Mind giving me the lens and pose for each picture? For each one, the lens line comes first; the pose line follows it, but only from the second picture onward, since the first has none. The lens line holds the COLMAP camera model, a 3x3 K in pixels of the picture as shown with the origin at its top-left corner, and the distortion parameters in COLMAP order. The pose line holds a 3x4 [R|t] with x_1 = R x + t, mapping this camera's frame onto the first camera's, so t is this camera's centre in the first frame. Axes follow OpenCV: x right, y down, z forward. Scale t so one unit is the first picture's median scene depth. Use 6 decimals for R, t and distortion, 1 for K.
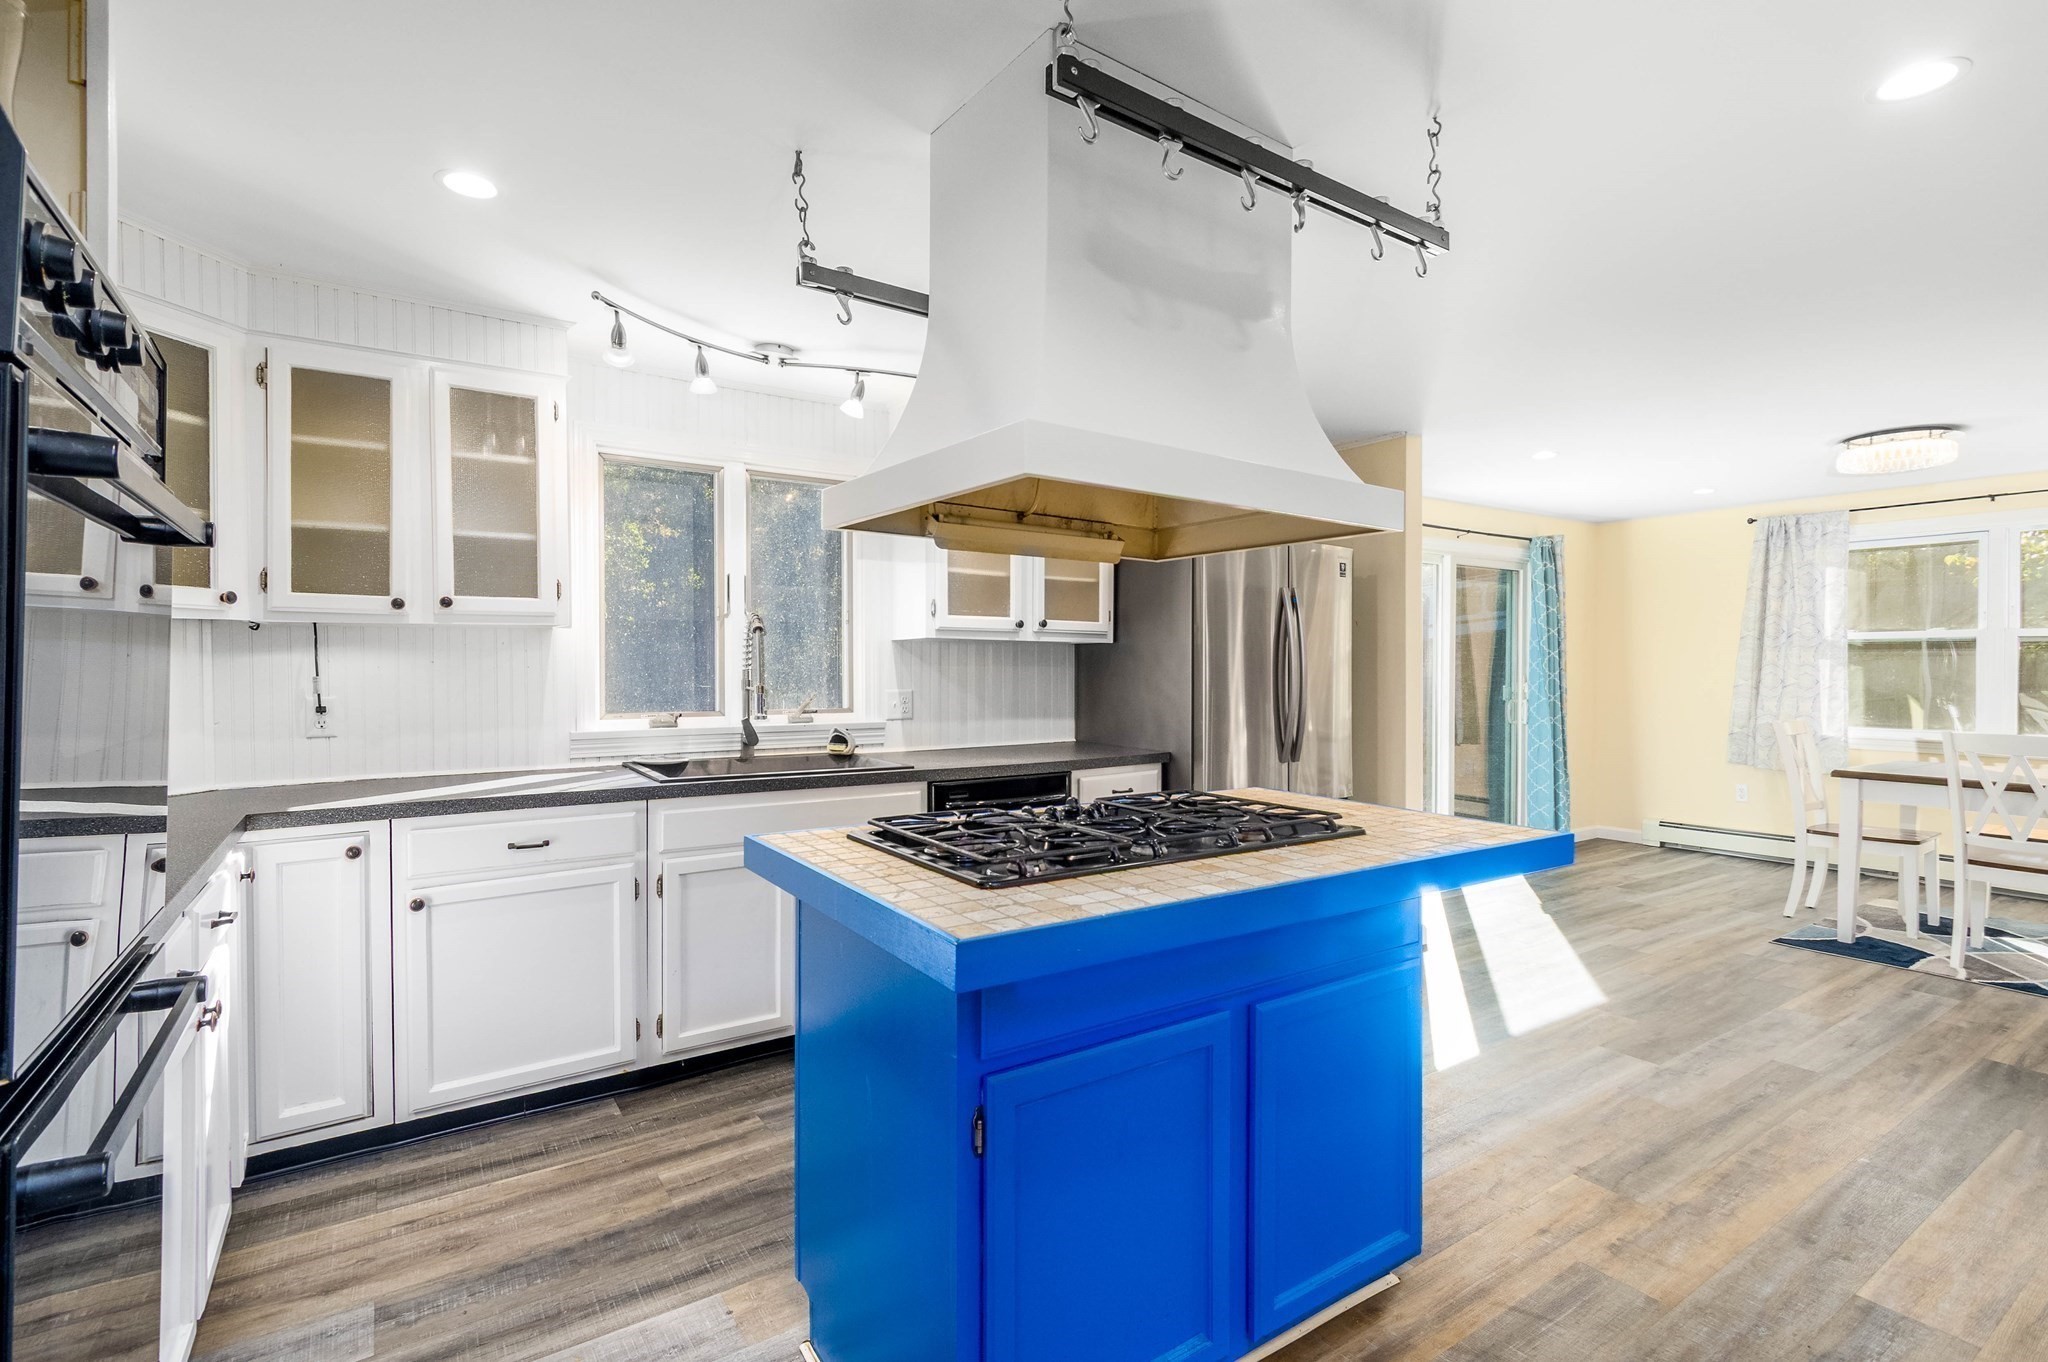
lens RADIAL K [[954.4, 0, 1029.3], [0, 954.4, 670.9], [0, 0, 1]] dist [0.000670, 0.000118]
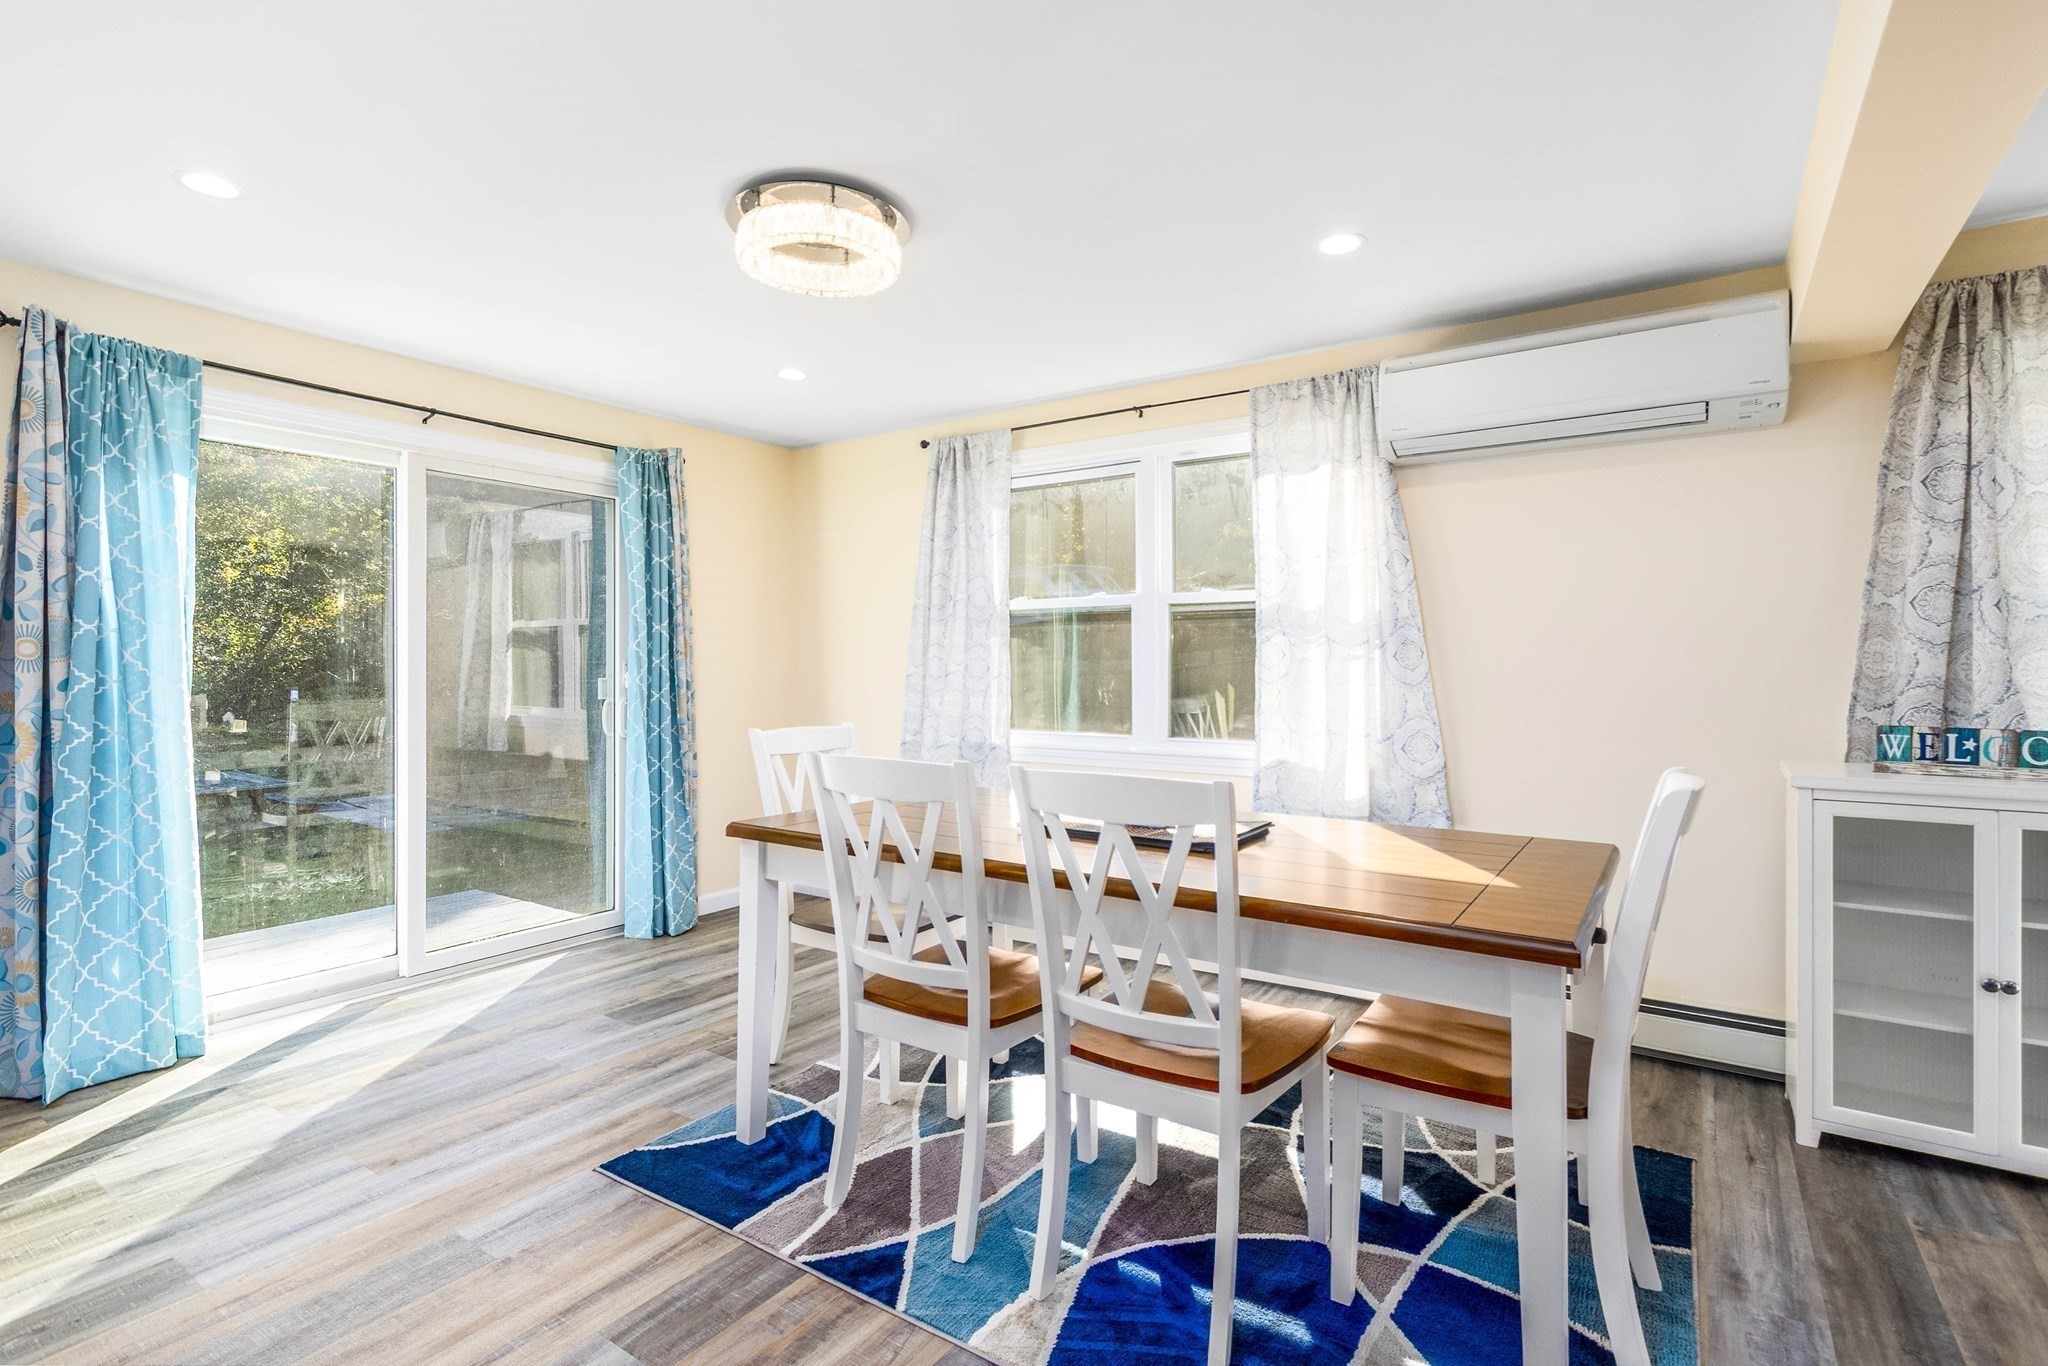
lens RADIAL K [[954.4, 0, 1029.3], [0, 954.4, 672.9], [0, 0, 1]] dist [0.000670, 0.000118]
pose [[0.928417, -0.005110, 0.371505, 0.583843], [0.003420, 0.999981, 0.005207, 0.010921], [-0.371524, -0.003563, 0.928416, 0.318910]]
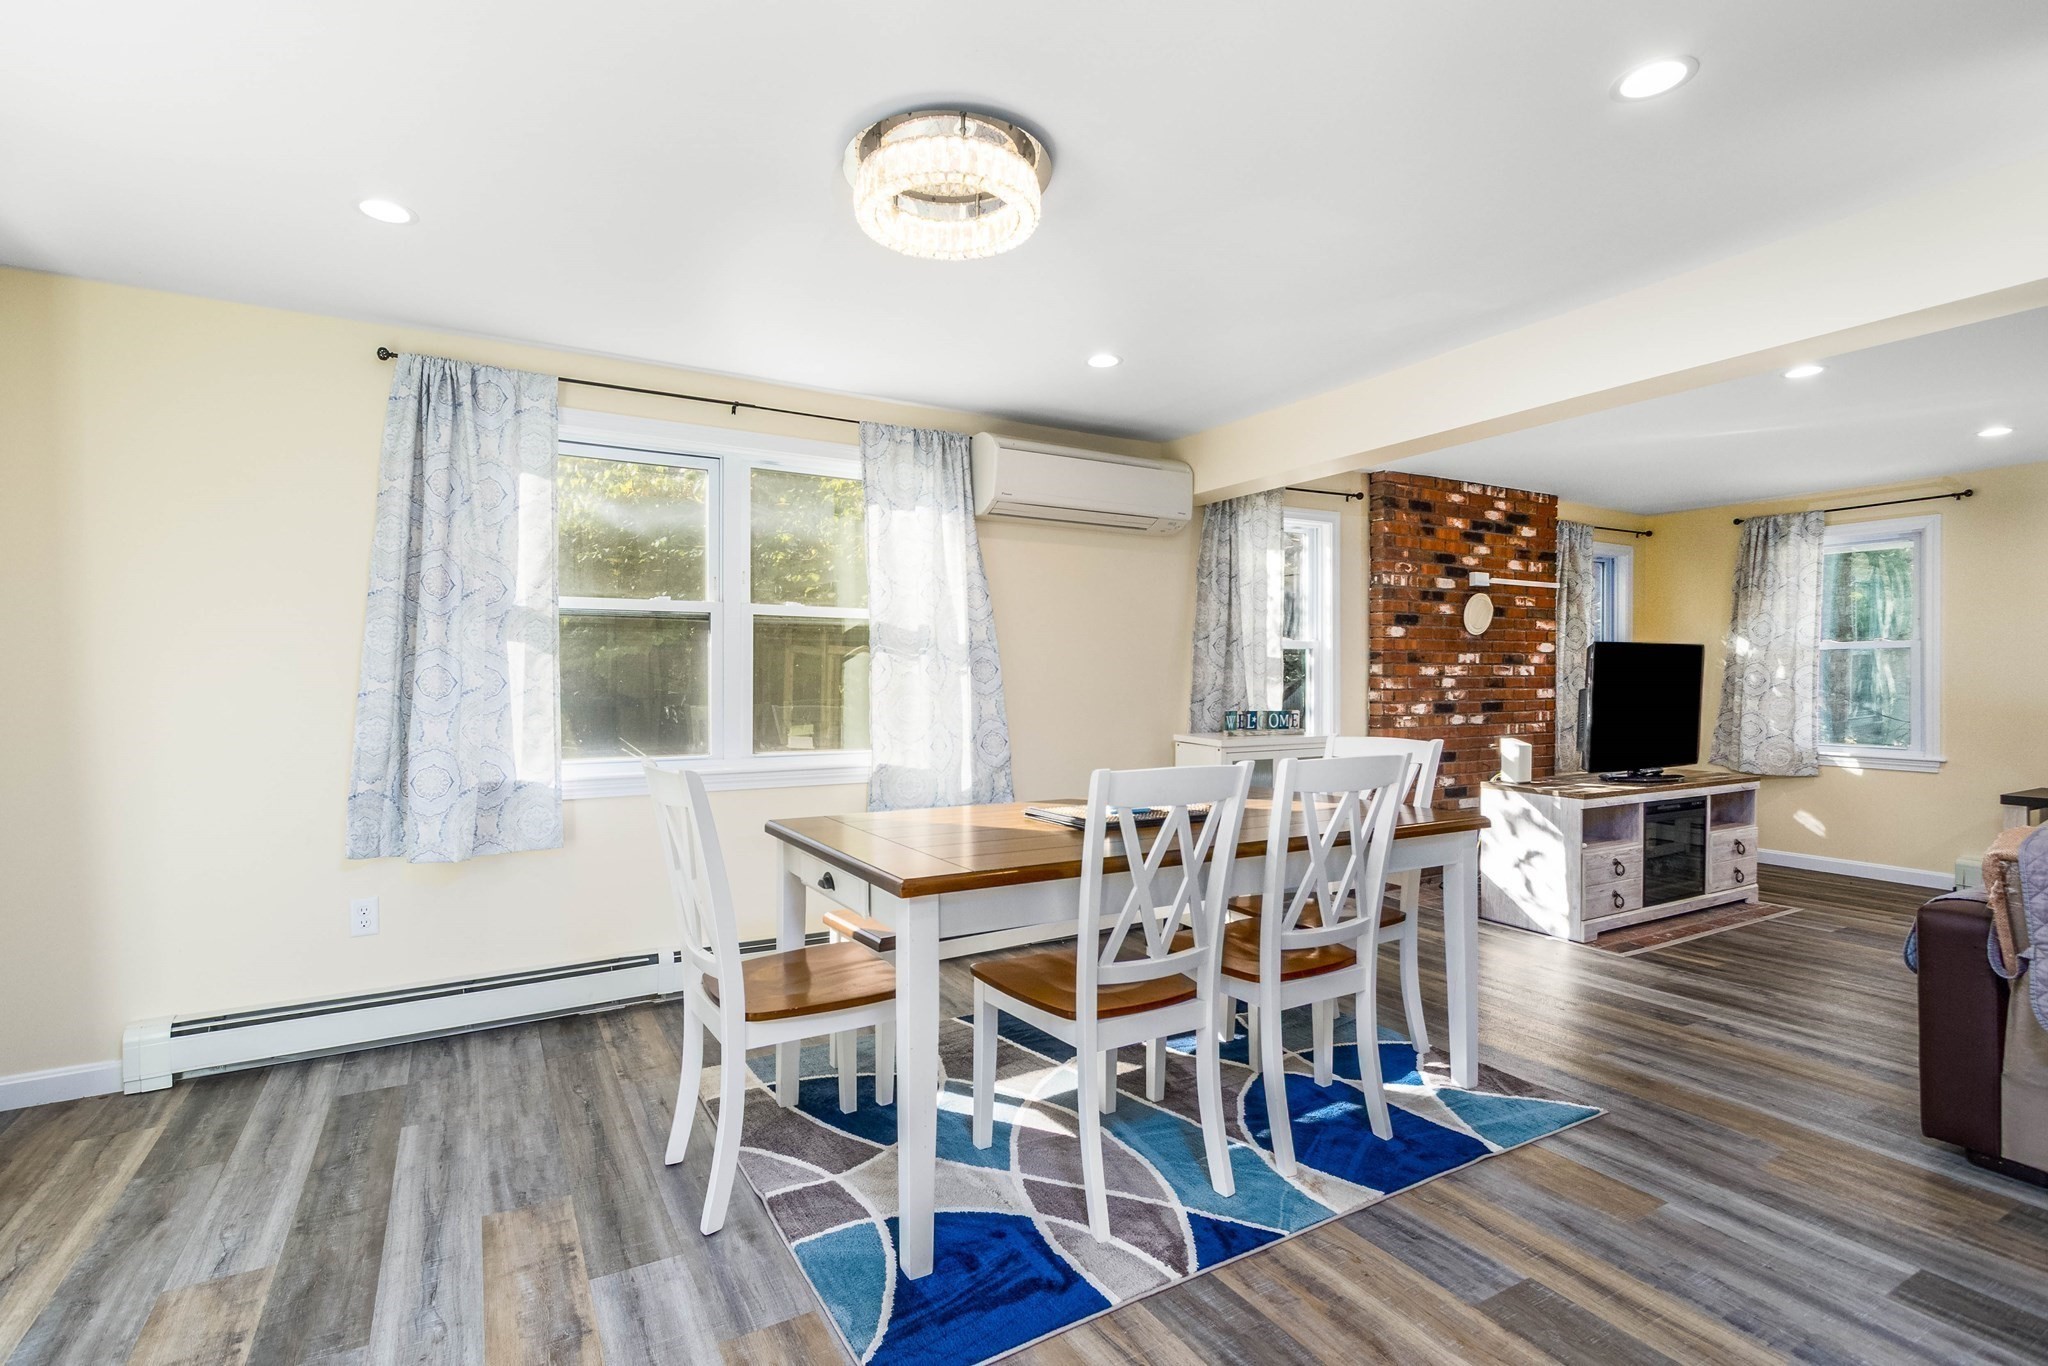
lens RADIAL K [[952.1, 0, 979.8], [0, 952.1, 680.4], [0, 0, 1]] dist [0.002680, 0.000383]
pose [[0.089663, -0.006118, 0.995953, 0.309406], [0.002161, 0.999980, 0.005948, 0.007252], [-0.995970, 0.001619, 0.089674, 0.679132]]
